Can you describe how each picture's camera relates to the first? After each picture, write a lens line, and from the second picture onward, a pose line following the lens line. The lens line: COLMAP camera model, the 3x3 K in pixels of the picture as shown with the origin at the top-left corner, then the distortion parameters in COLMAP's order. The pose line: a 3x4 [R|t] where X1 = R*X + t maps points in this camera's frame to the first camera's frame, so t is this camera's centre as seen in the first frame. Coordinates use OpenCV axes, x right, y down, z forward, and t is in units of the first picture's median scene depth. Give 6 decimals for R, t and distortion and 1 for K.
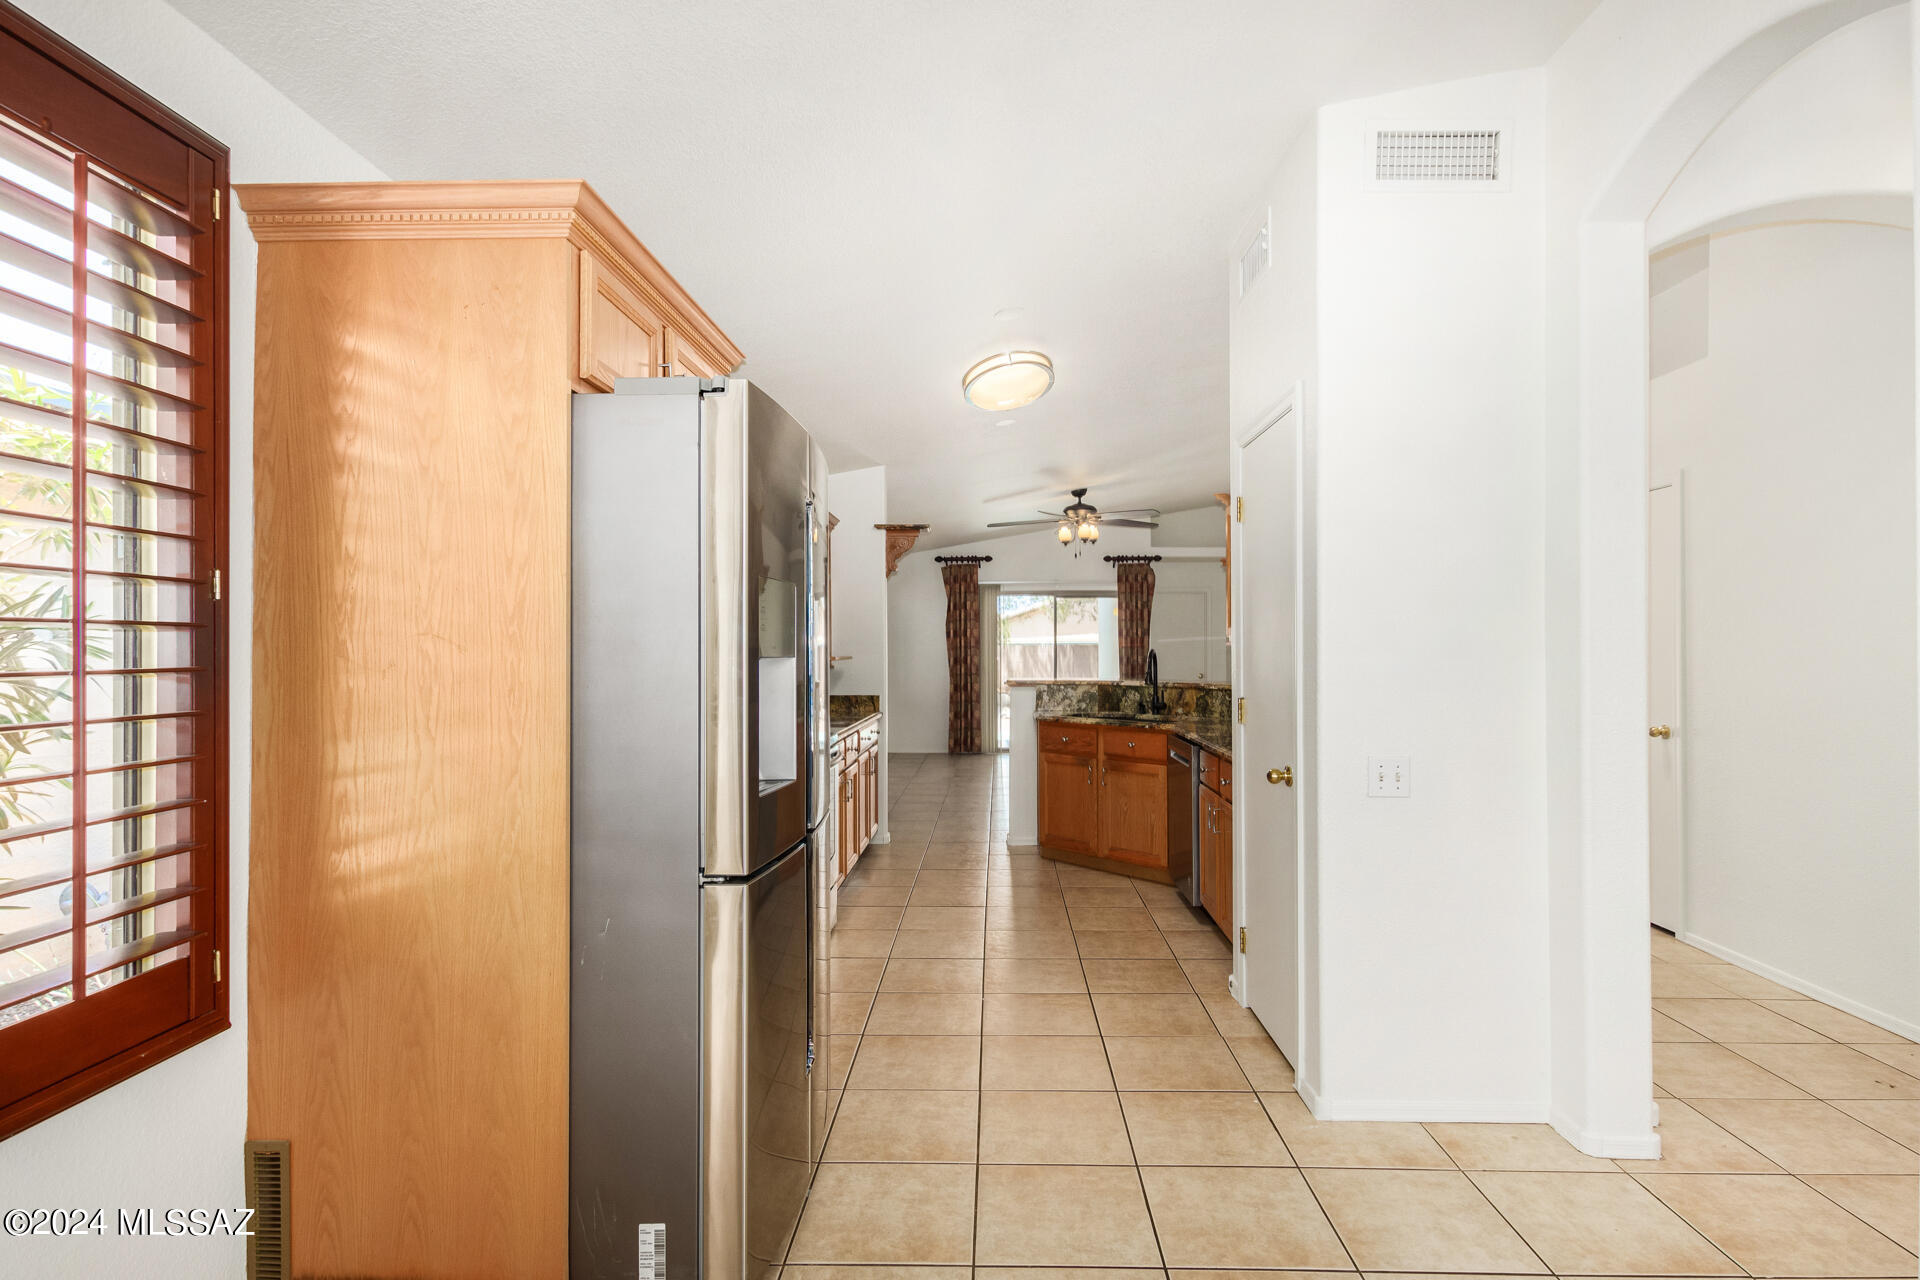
lens RADIAL K [[962.6, 0, 975.4], [0, 962.6, 644.8], [0, 0, 1]] dist [0.001952, 0.000021]
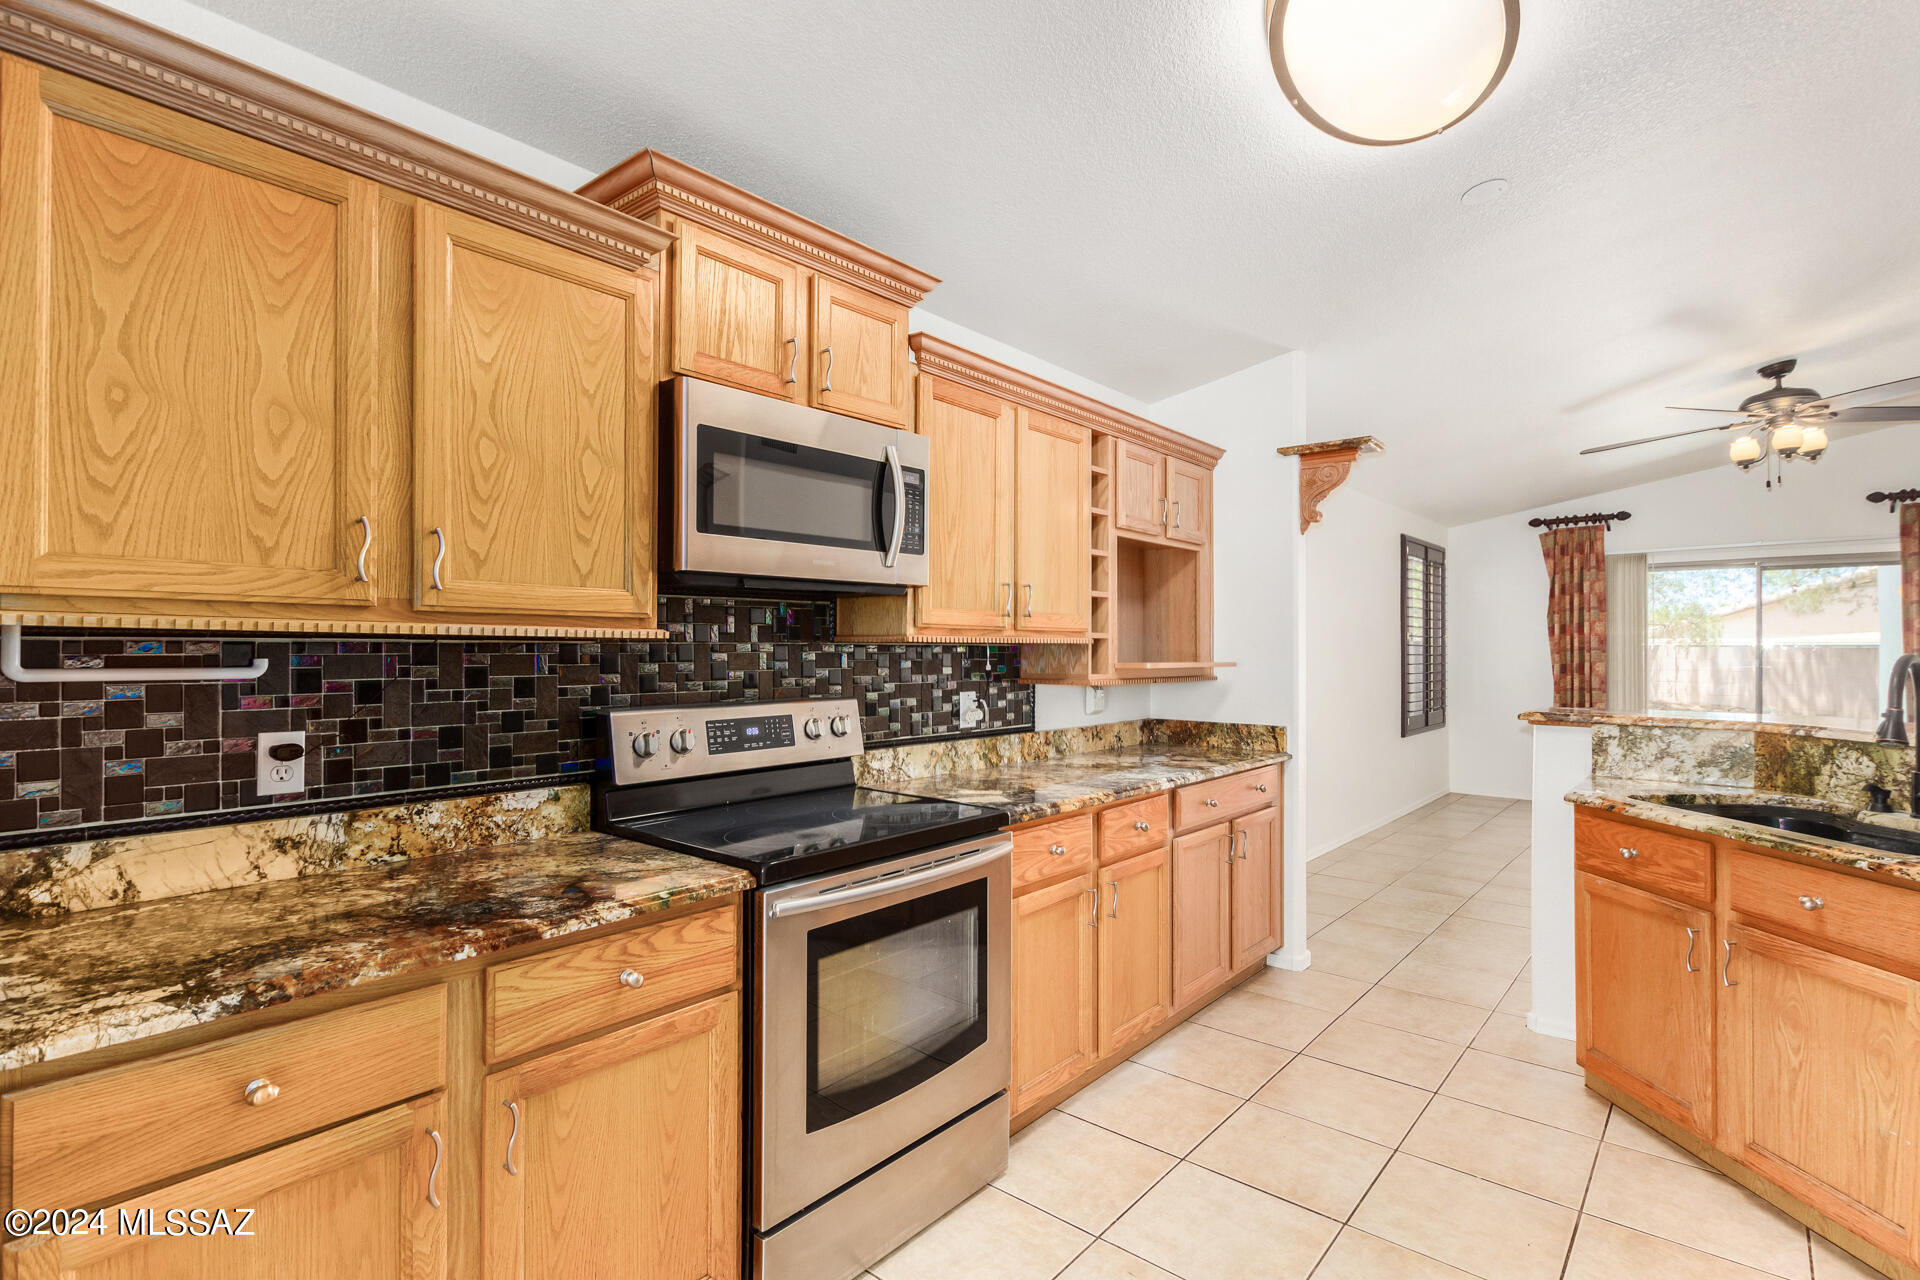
lens RADIAL K [[914.2, 0, 976.6], [0, 914.2, 644.6], [0, 0, 1]] dist [0.013555, -0.004815]
pose [[0.782077, 0.000455, -0.623182, 0.060295], [-0.001727, 0.999997, -0.001437, 0.000845], [0.623180, 0.002200, 0.782076, 0.232901]]
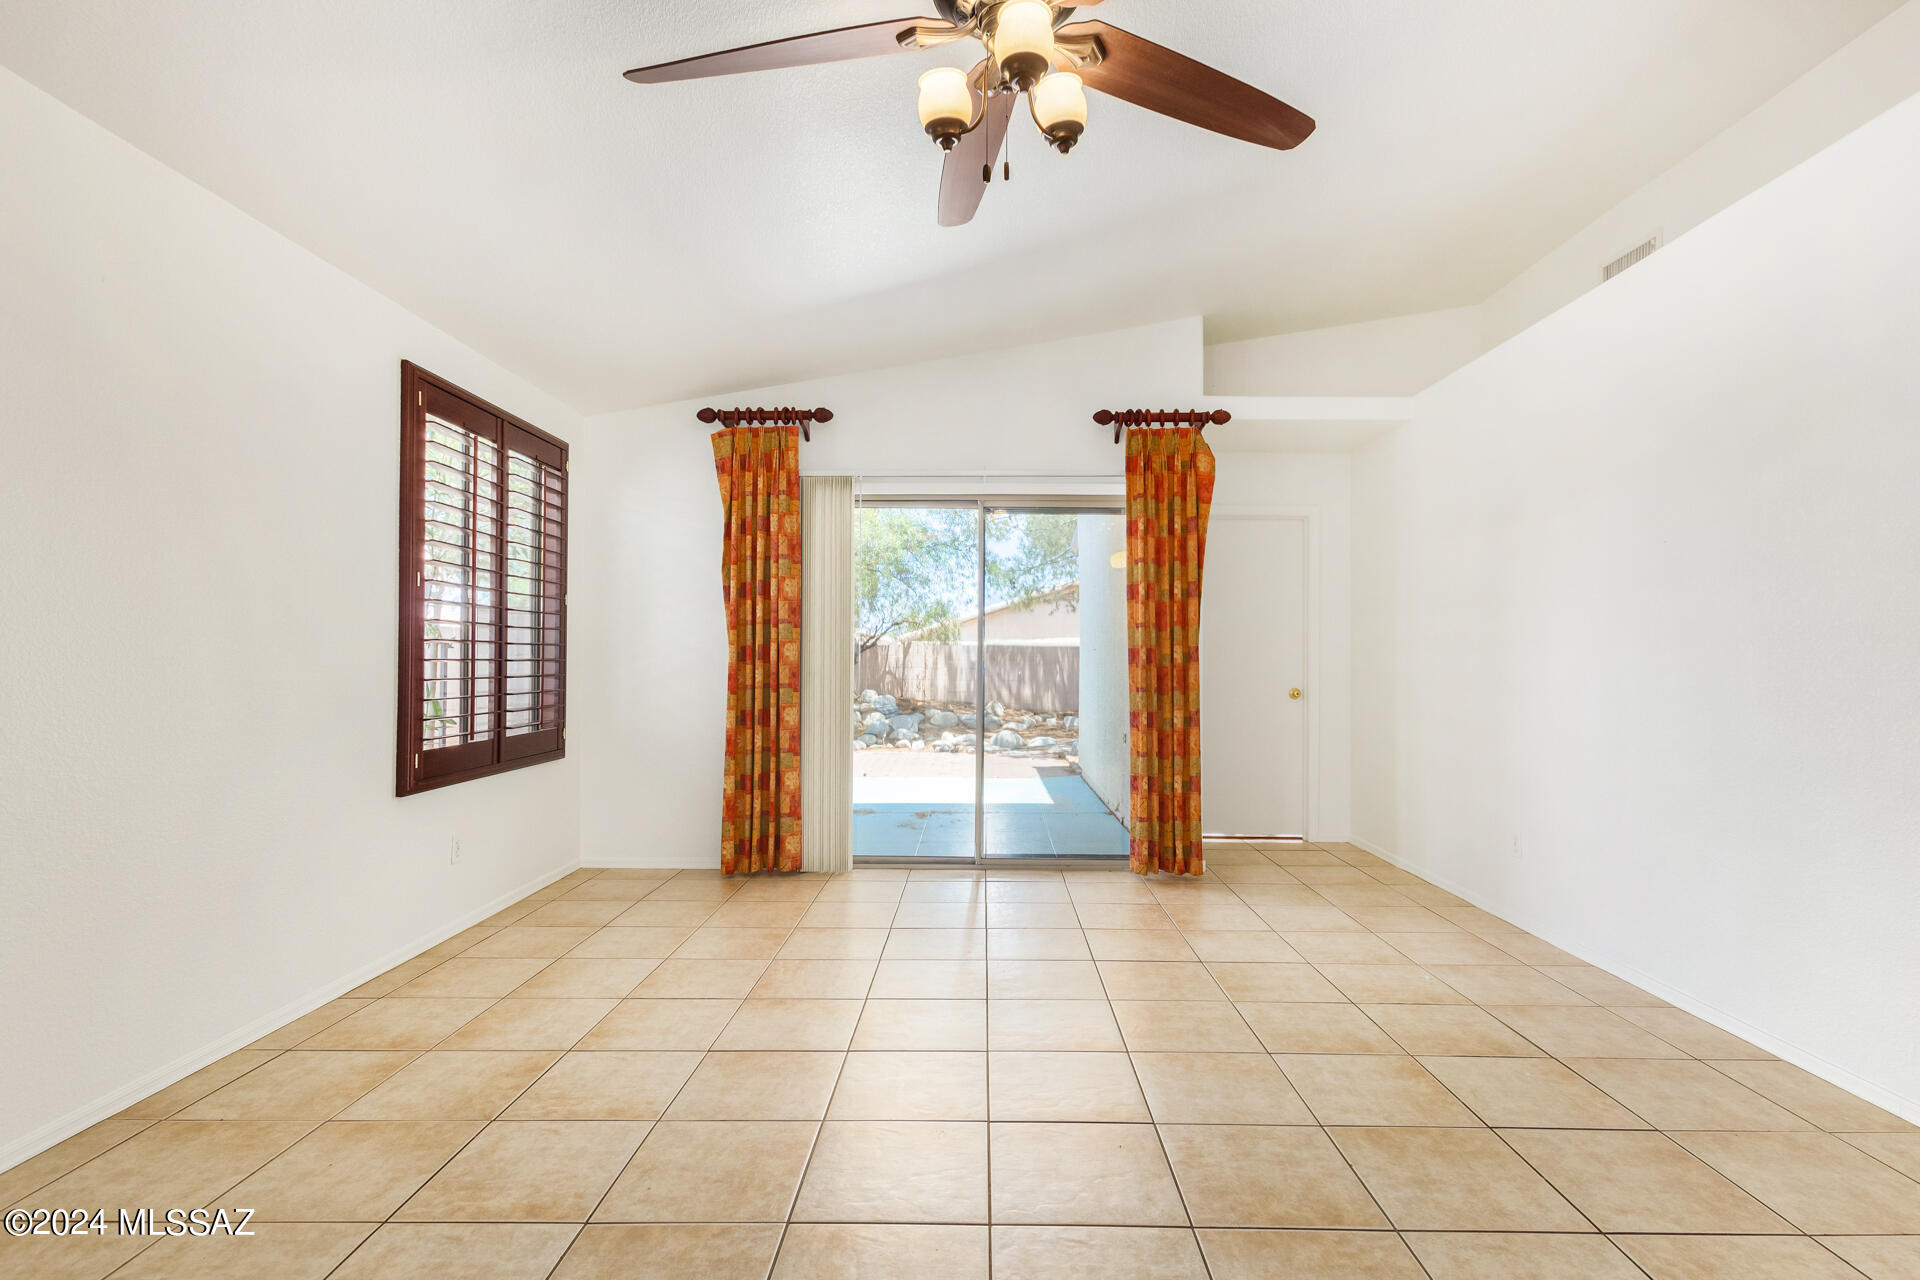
lens RADIAL K [[914.2, 0, 975.6], [0, 914.2, 645.2], [0, 0, 1]] dist [0.013555, -0.004815]
pose [[0.999856, 0.008568, 0.014640, 0.076482], [-0.008420, 0.999914, -0.010102, 0.016005], [-0.014725, 0.009977, 0.999842, 0.602717]]
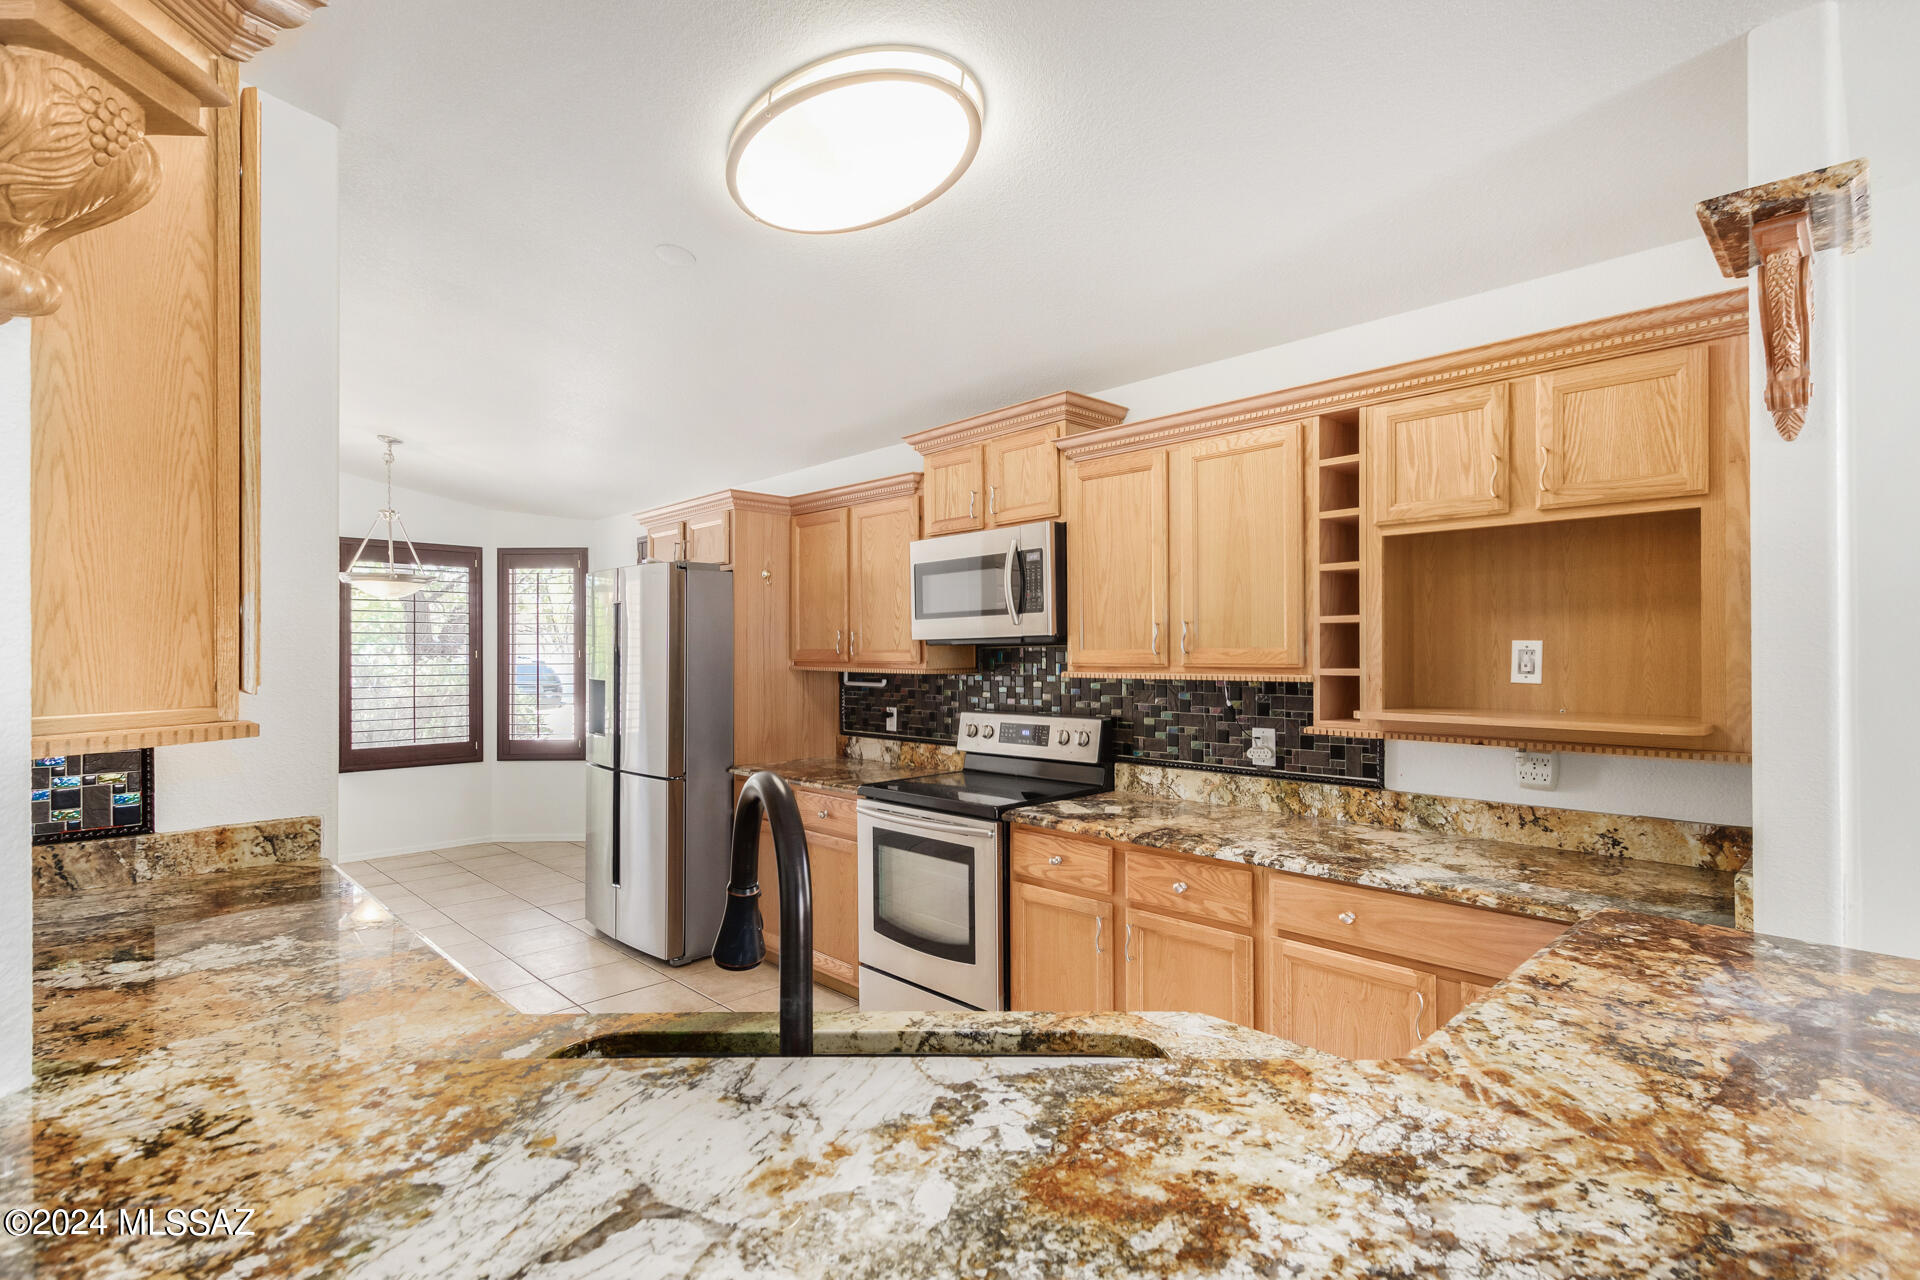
lens RADIAL K [[914.2, 0, 975.0], [0, 914.2, 640.2], [0, 0, 1]] dist [0.013555, -0.004815]
pose [[-0.693737, -0.005782, -0.720206, 0.133916], [0.007420, 0.999857, -0.015174, -0.007244], [0.720191, -0.015871, -0.693595, 0.565336]]
